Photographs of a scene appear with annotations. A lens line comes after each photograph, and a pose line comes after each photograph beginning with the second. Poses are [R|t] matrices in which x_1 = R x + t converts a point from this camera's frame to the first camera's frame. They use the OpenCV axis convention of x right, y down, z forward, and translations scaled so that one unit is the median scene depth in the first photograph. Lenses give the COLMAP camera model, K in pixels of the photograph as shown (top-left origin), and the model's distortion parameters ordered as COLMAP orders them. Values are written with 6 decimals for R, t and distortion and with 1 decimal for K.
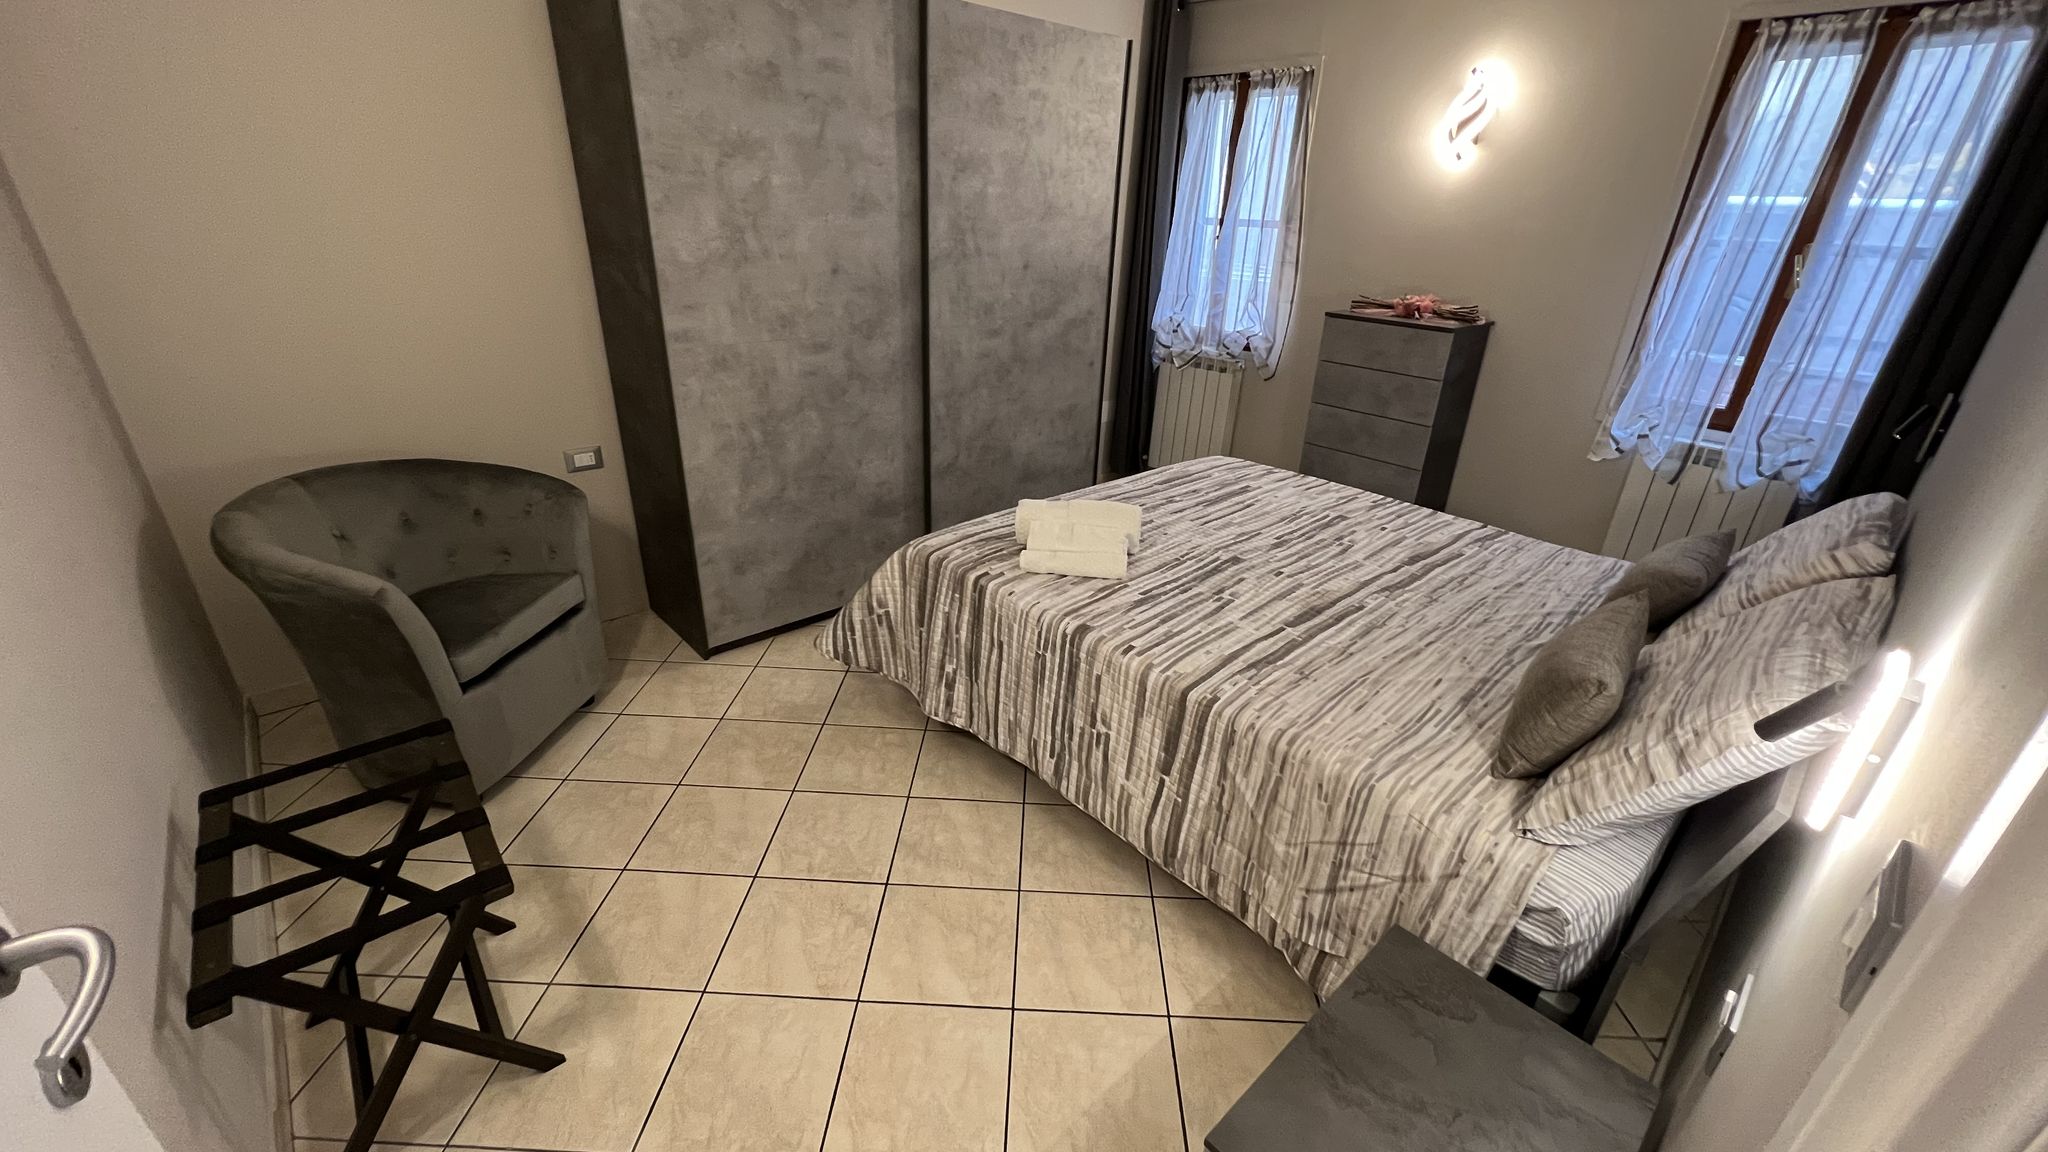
lens RADIAL K [[820.7, 0, 1028.7], [0, 820.7, 583.4], [0, 0, 1]] dist [-0.001494, 0.000126]
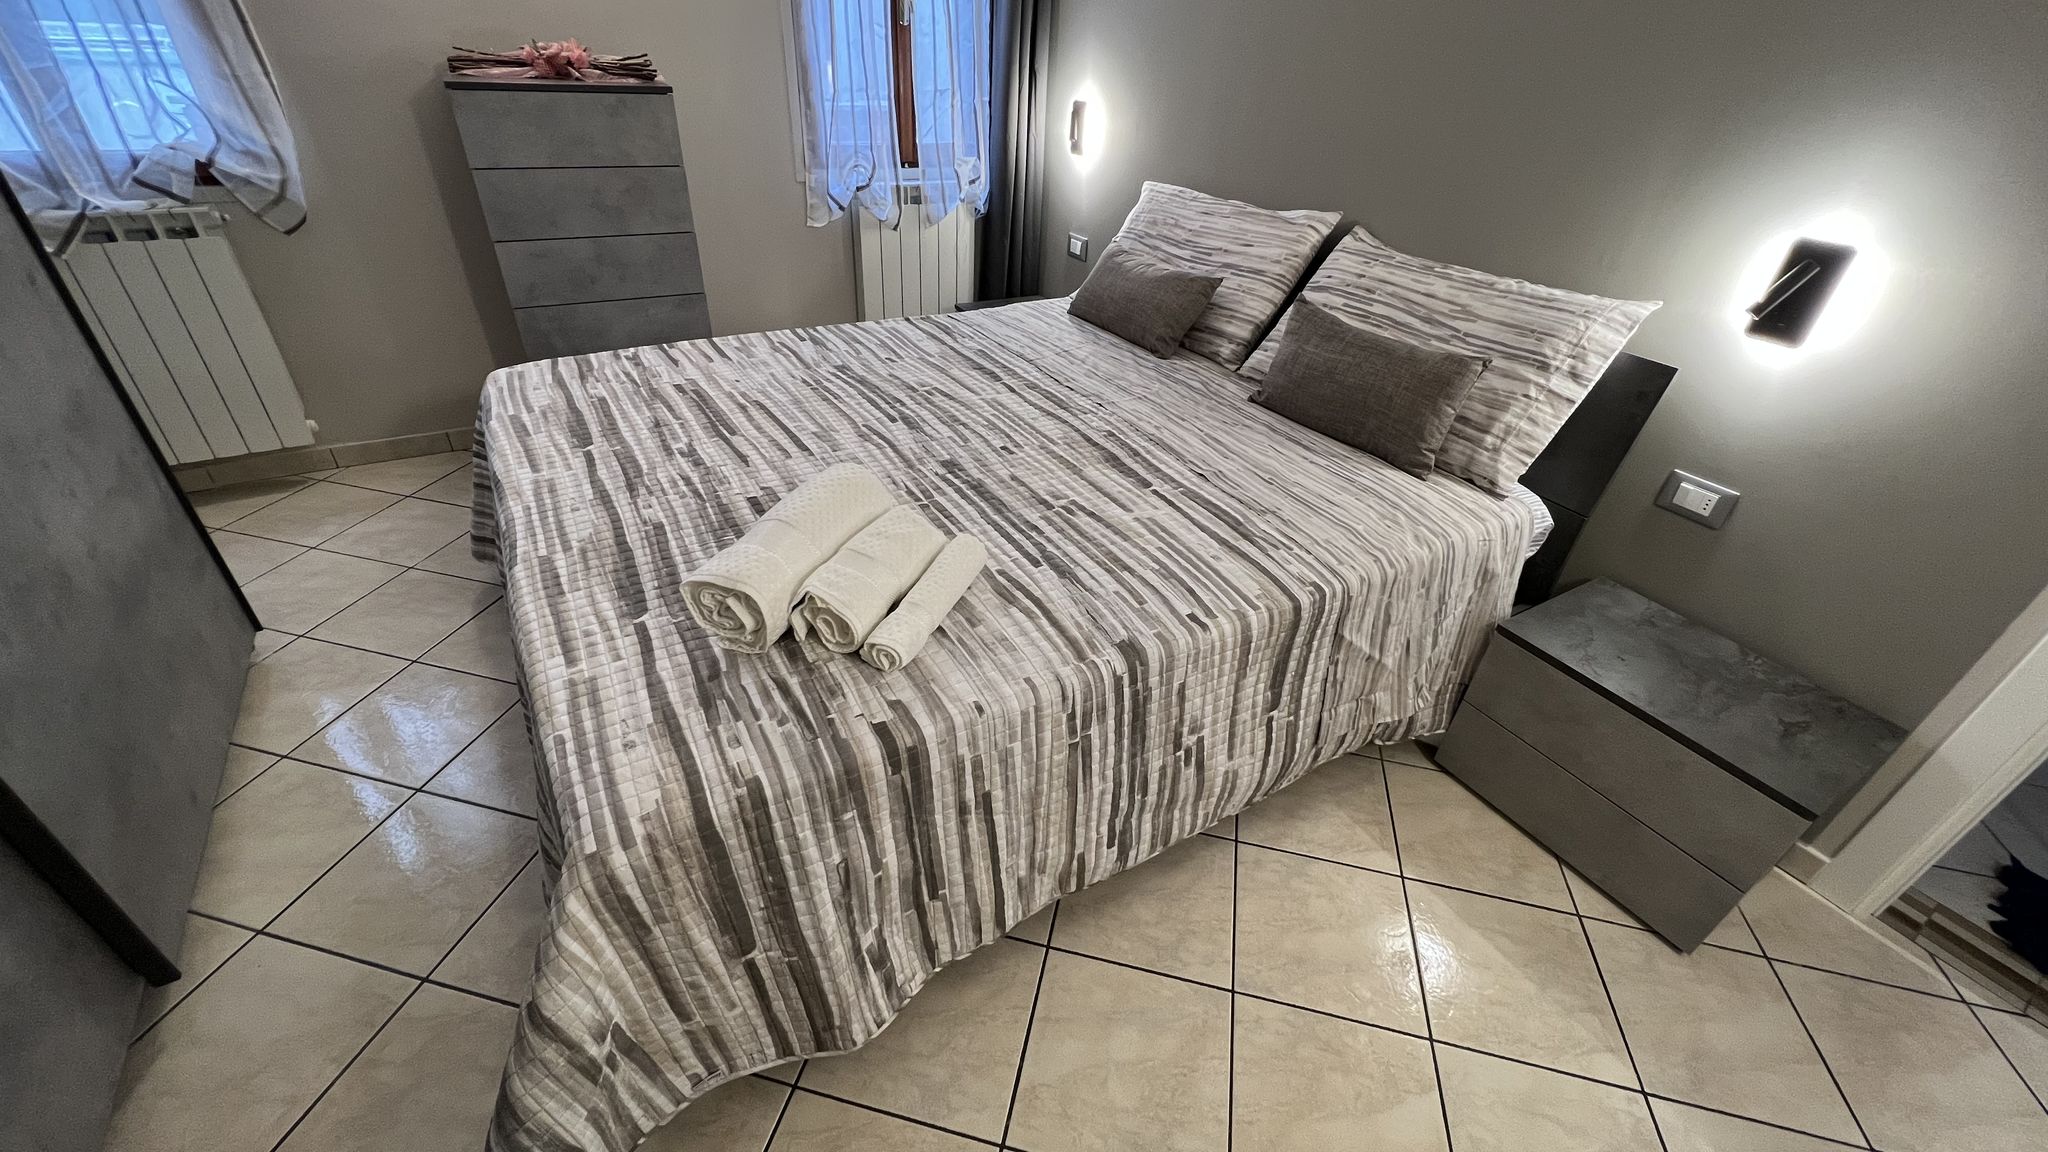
lens RADIAL K [[820.7, 0, 1028.7], [0, 820.7, 583.4], [0, 0, 1]] dist [-0.001494, 0.000126]
pose [[0.195476, -0.571511, 0.796972, -0.329811], [0.365508, 0.796556, 0.481563, -0.247813], [-0.910051, 0.197166, 0.364599, 0.678738]]
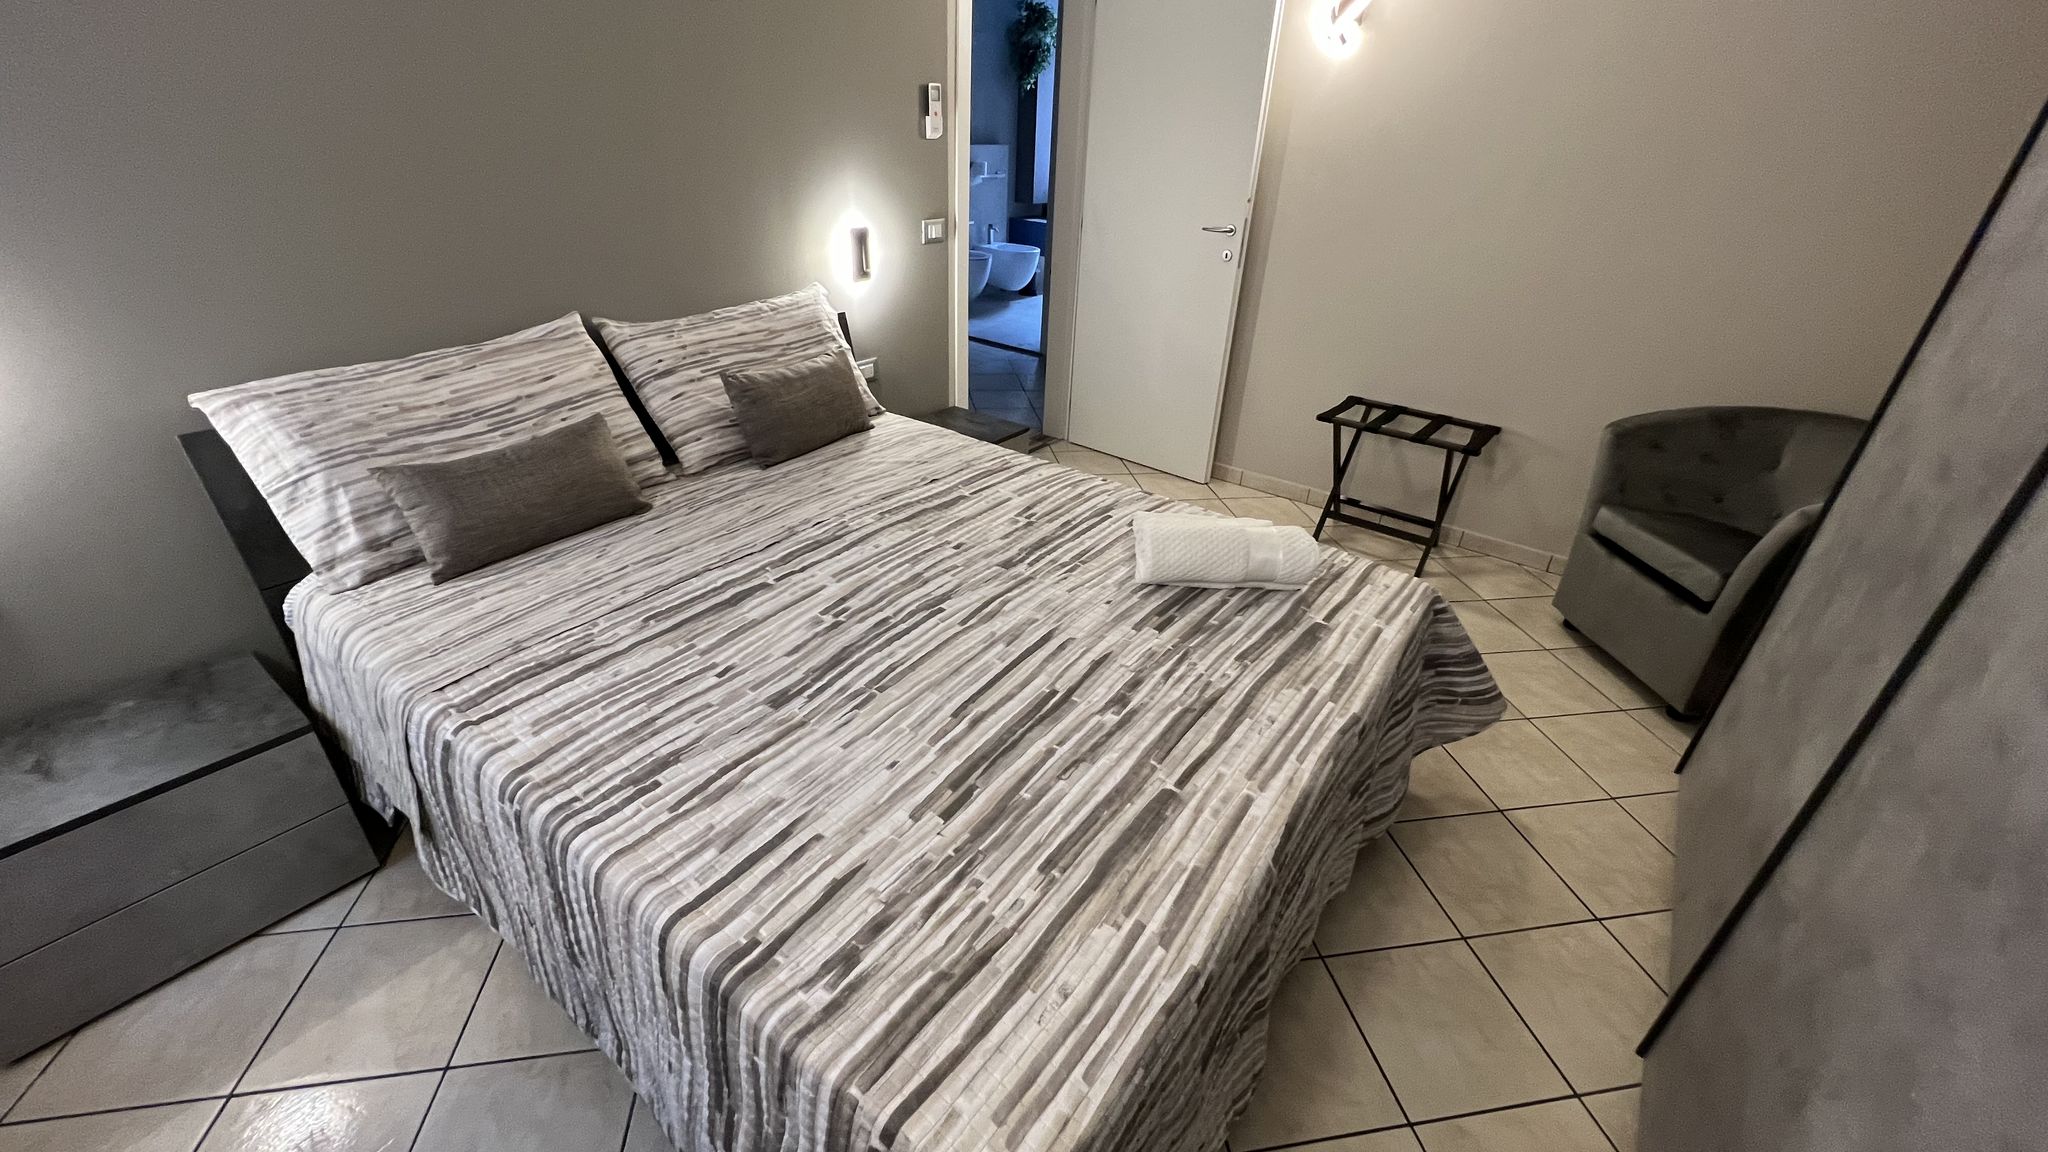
lens RADIAL K [[820.7, 0, 1028.7], [0, 820.7, 583.4], [0, 0, 1]] dist [-0.001494, 0.000126]
pose [[-0.978264, 0.030260, -0.205143, 0.374111], [-0.149612, 0.582005, 0.799304, -0.604715], [0.143581, 0.812622, -0.564827, 1.388905]]
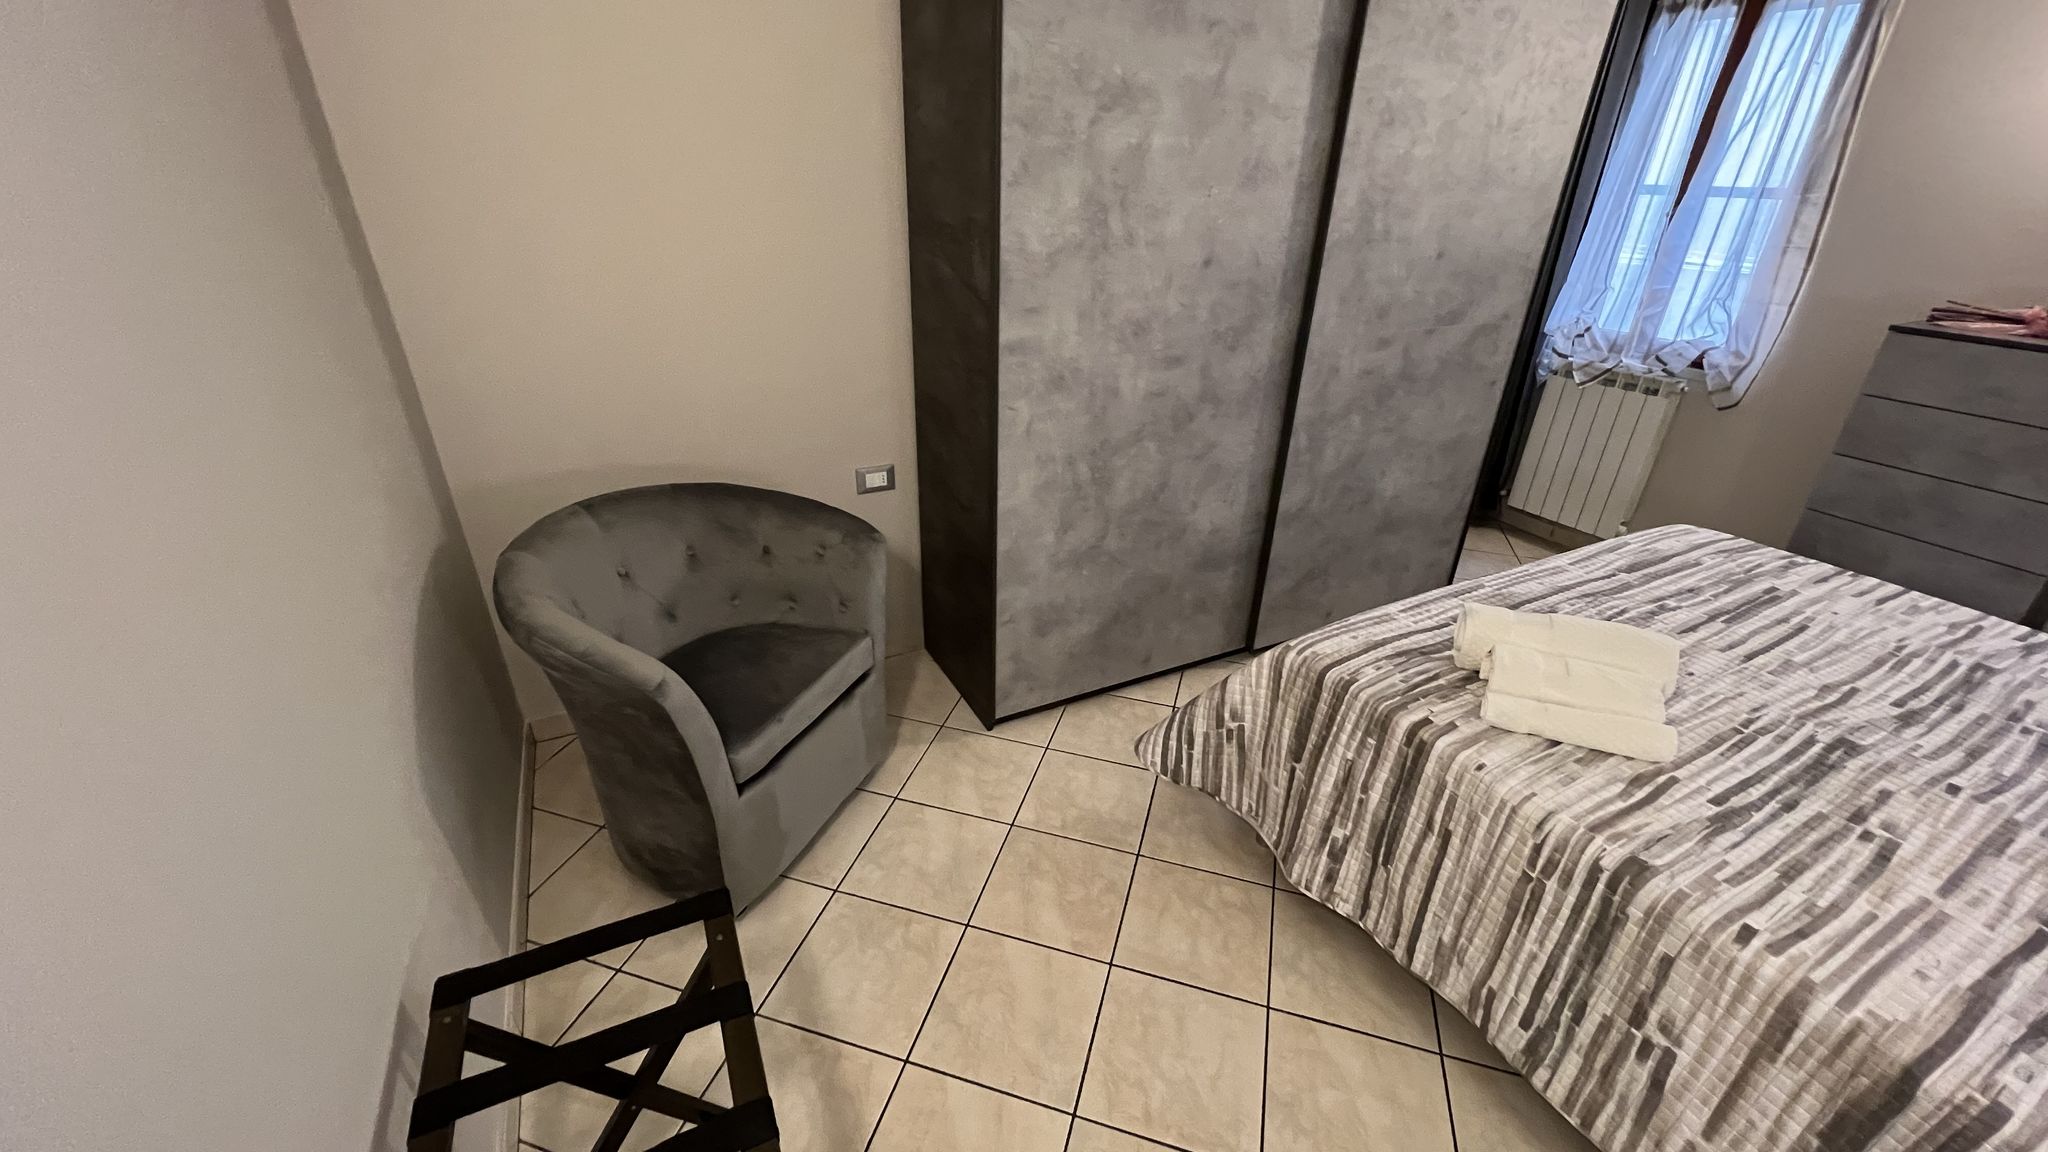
lens RADIAL K [[820.7, 0, 1028.7], [0, 820.7, 583.4], [0, 0, 1]] dist [-0.001494, 0.000126]
pose [[0.965700, 0.104321, -0.237783, -0.203270], [-0.096862, 0.994374, 0.042874, -0.112555], [0.240918, -0.018371, 0.970372, 0.240584]]
